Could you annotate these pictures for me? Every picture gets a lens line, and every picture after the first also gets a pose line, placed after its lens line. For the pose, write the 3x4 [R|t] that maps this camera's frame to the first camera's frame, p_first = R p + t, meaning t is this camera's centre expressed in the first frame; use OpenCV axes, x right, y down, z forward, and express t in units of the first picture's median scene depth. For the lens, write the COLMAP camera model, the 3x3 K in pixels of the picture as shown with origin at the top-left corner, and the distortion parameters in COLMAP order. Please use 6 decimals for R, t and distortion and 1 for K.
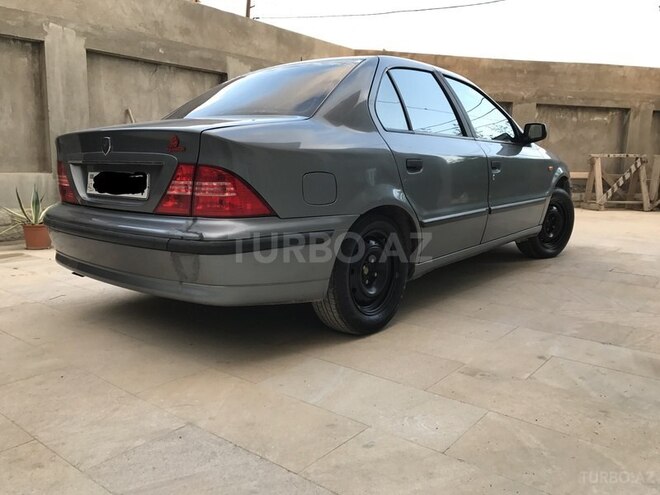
lens RADIAL K [[540.1, 0, 330.0], [0, 540.1, 247.5], [0, 0, 1]] dist [-0.014506, -0.006644]
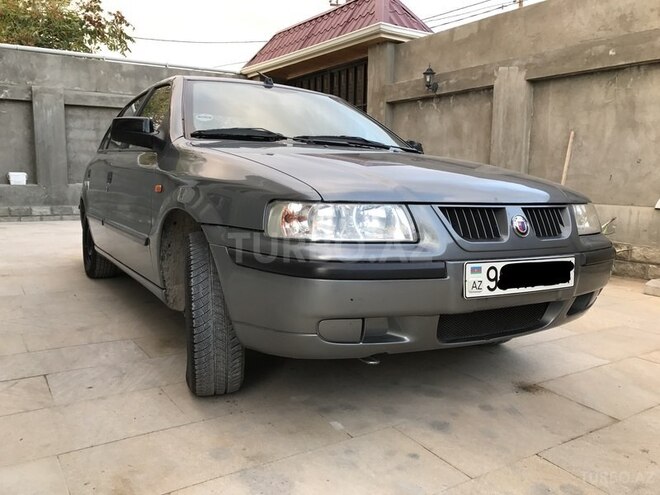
lens RADIAL K [[540.1, 0, 330.0], [0, 540.1, 247.5], [0, 0, 1]] dist [-0.014506, -0.006644]
pose [[-0.356844, 0.103750, -0.928385, 0.660806], [-0.175198, 0.968746, 0.175602, -0.170684], [0.917588, 0.225314, -0.327514, 1.044843]]
